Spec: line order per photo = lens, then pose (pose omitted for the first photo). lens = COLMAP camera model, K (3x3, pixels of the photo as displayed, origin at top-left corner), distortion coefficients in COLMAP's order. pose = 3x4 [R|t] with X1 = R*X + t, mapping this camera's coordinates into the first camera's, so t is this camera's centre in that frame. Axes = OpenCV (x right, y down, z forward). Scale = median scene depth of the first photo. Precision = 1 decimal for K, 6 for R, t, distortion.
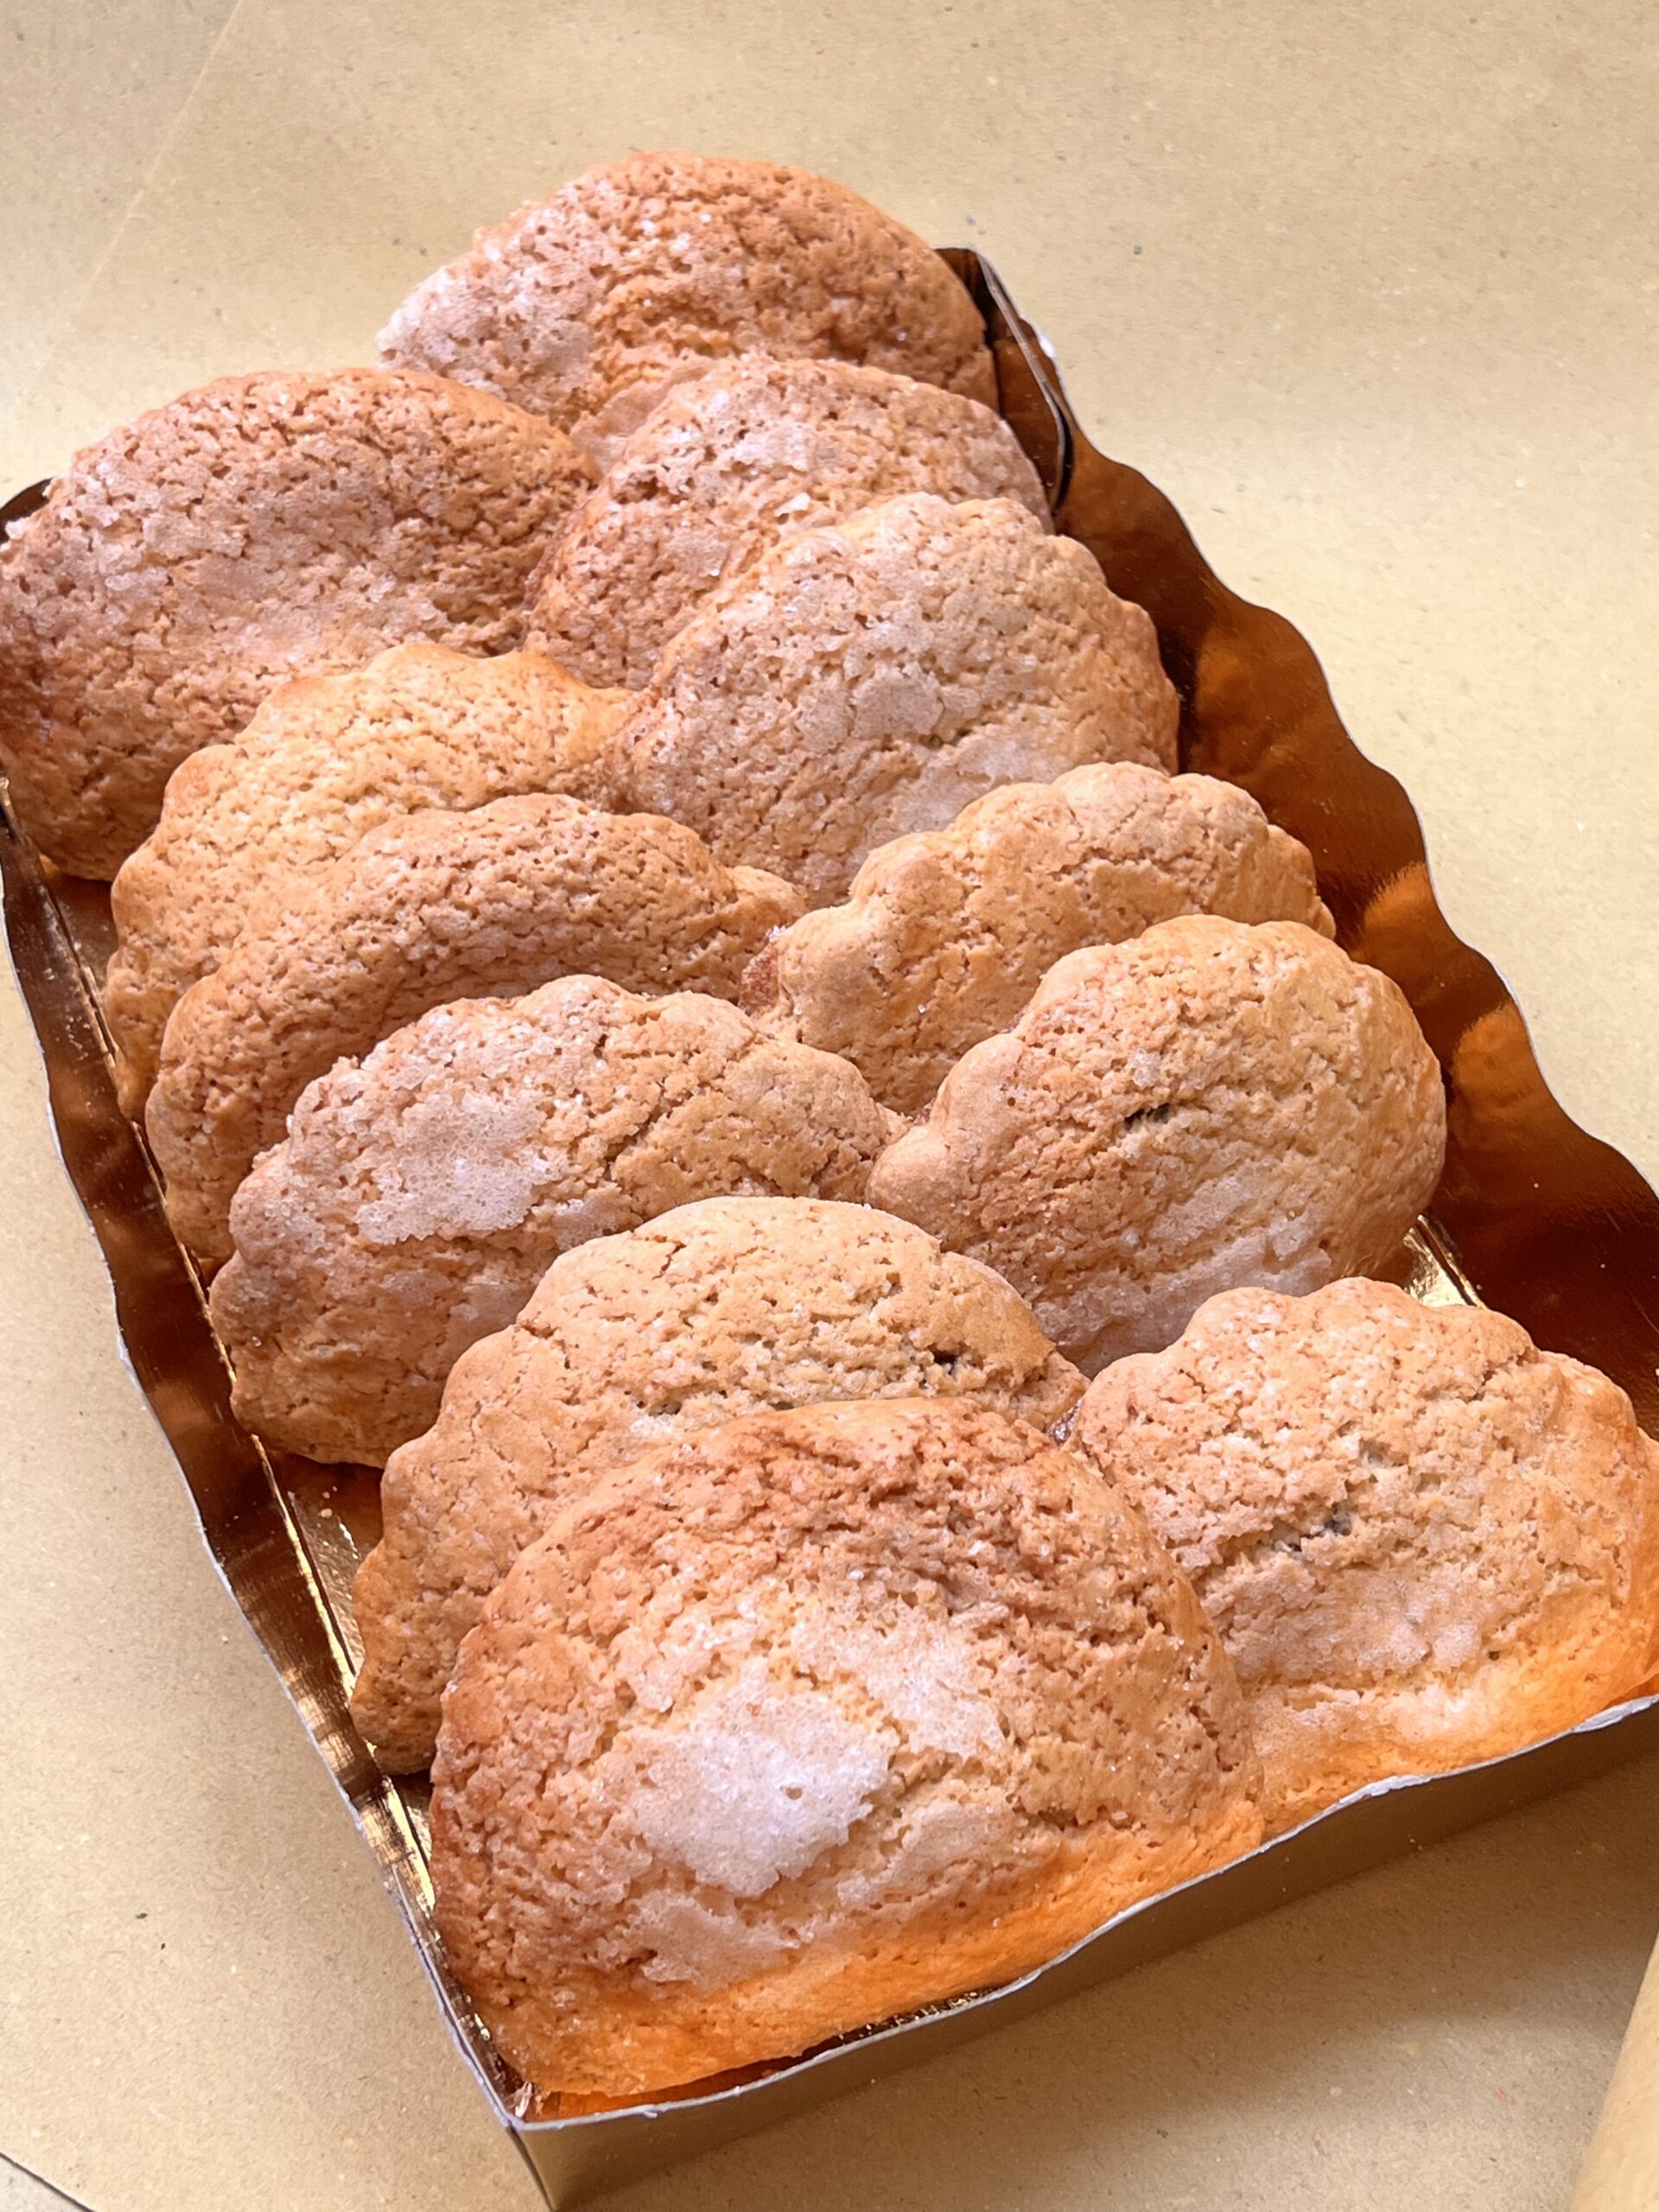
lens RADIAL K [[3266.9, 0, 825.3], [0, 3266.9, 1145.4], [0, 0, 1]] dist [0.268469, -1.101226]
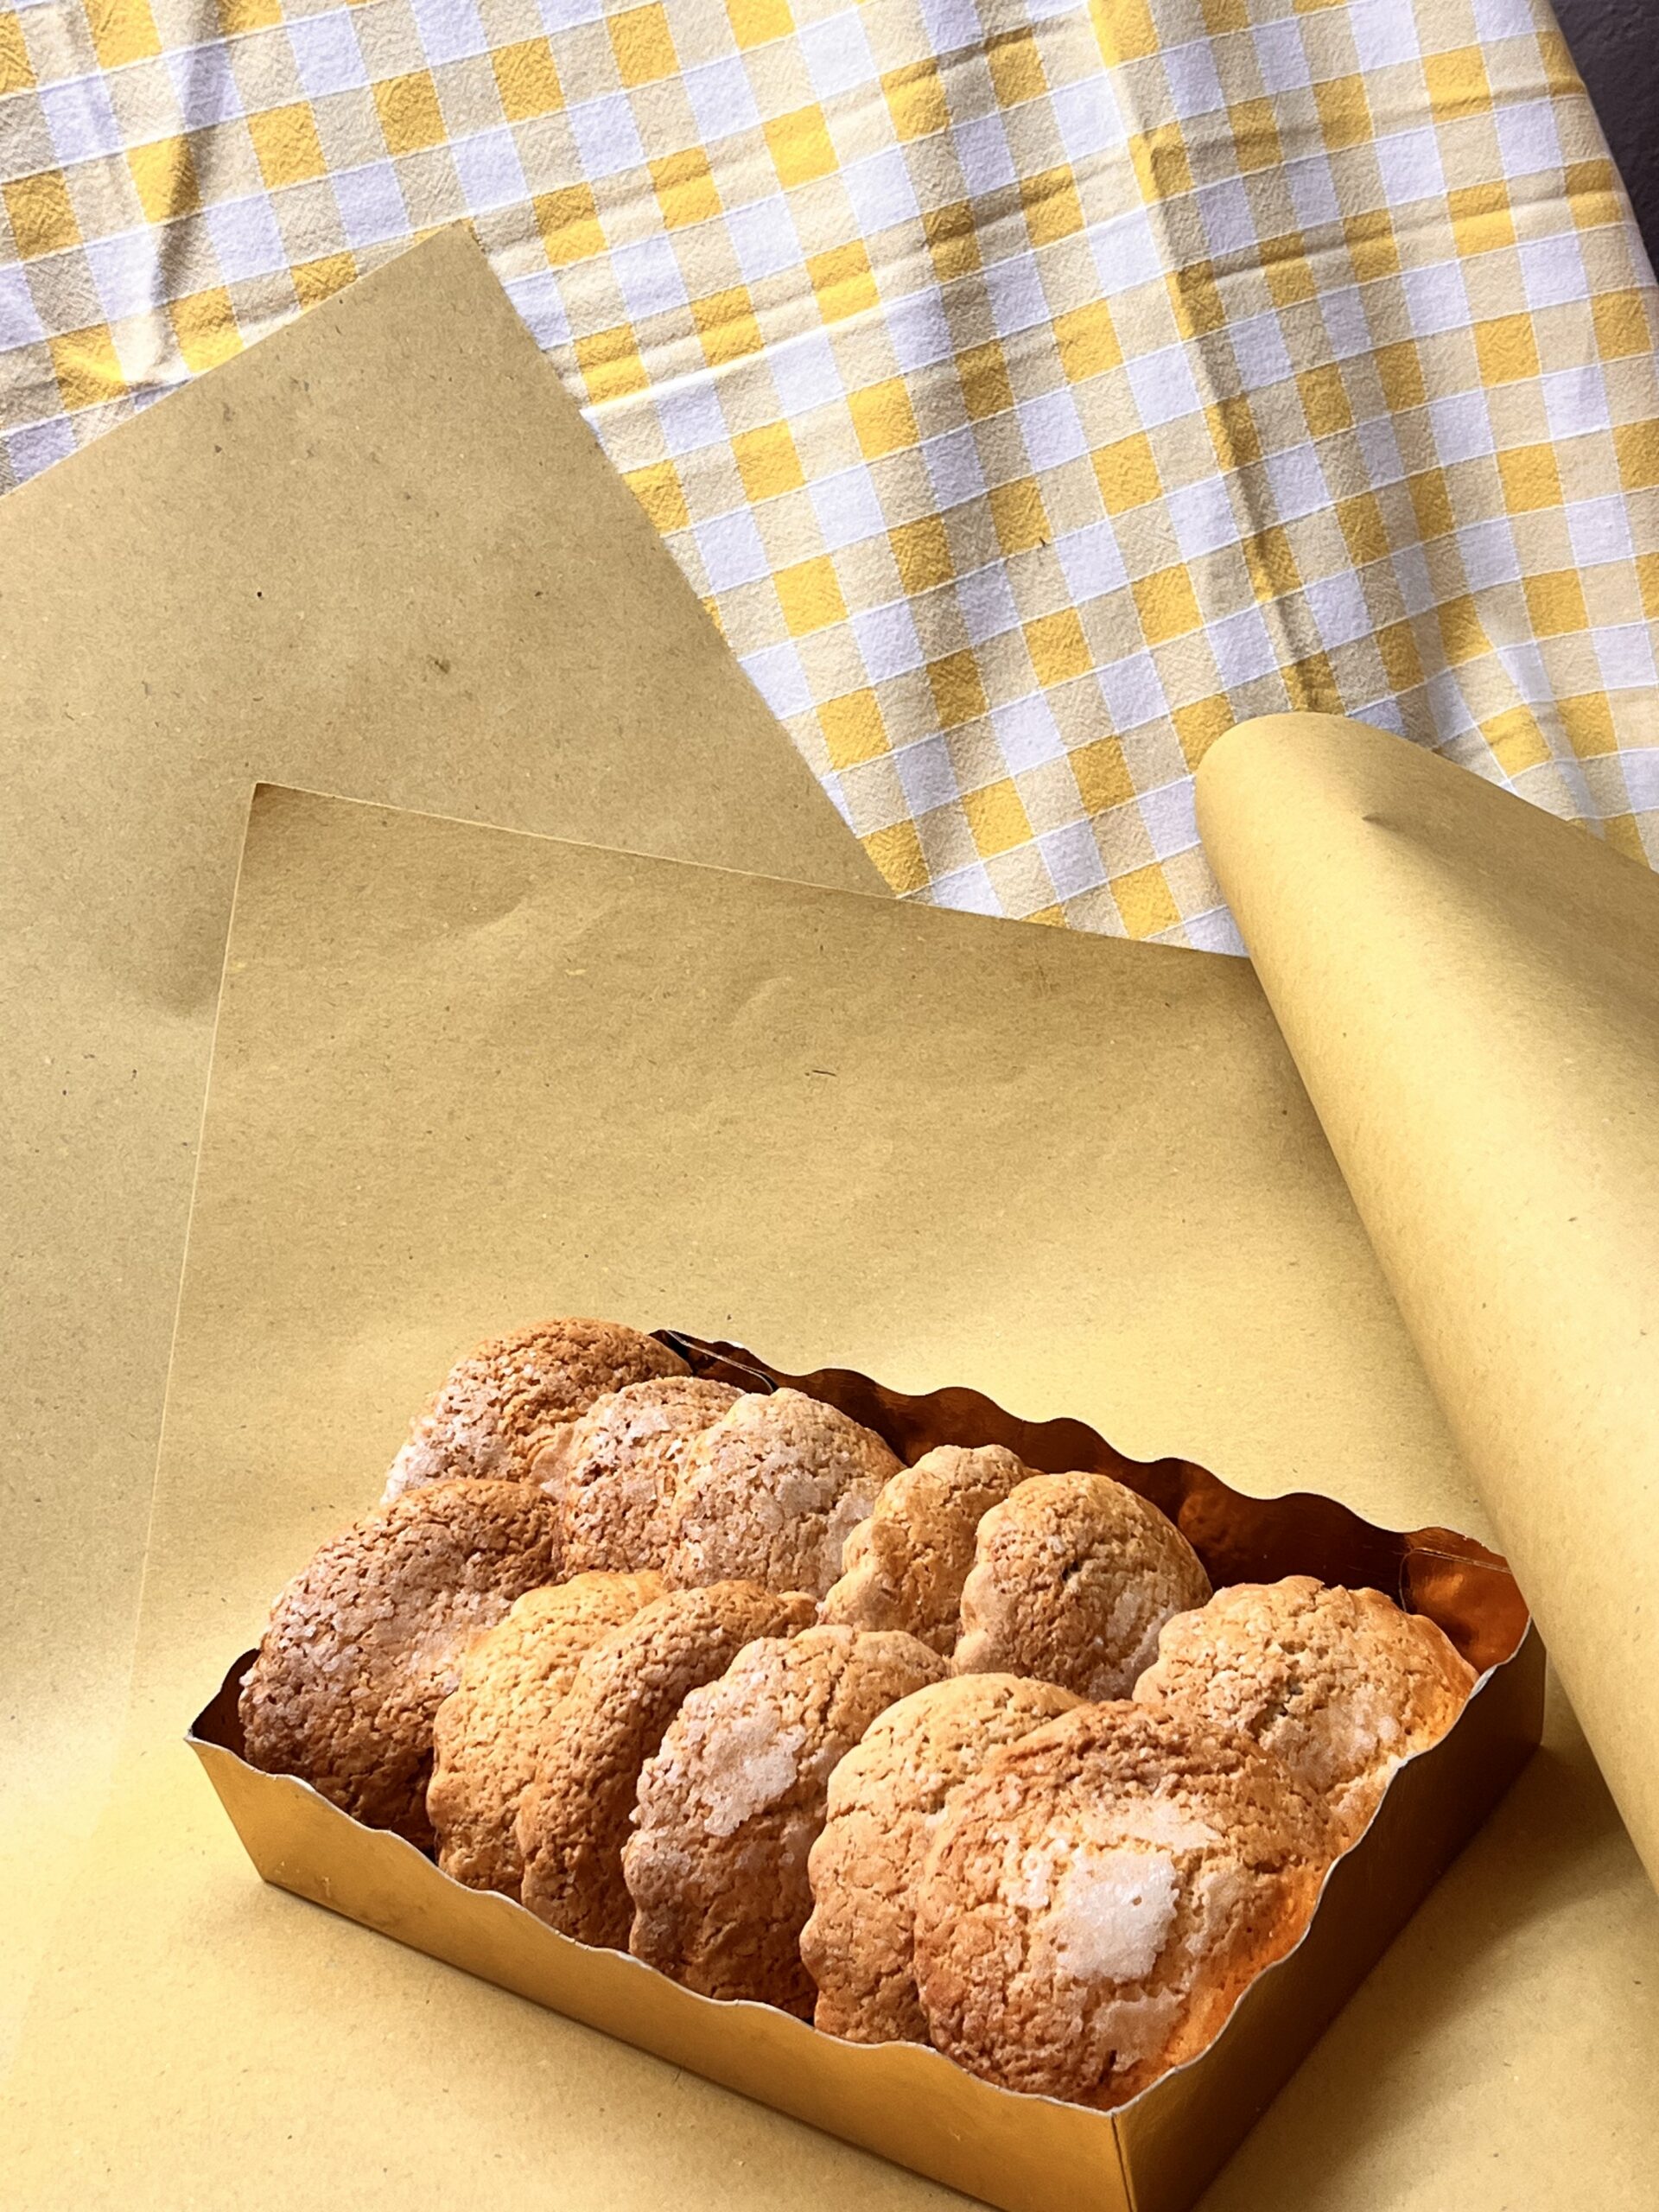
lens RADIAL K [[3266.9, 0, 825.3], [0, 3266.9, 1145.4], [0, 0, 1]] dist [0.268469, -1.101226]
pose [[0.854203, -0.385617, 0.348765, -0.518077], [0.506309, 0.769505, -0.389248, 0.417331], [-0.118276, 0.509080, 0.852554, -0.566218]]
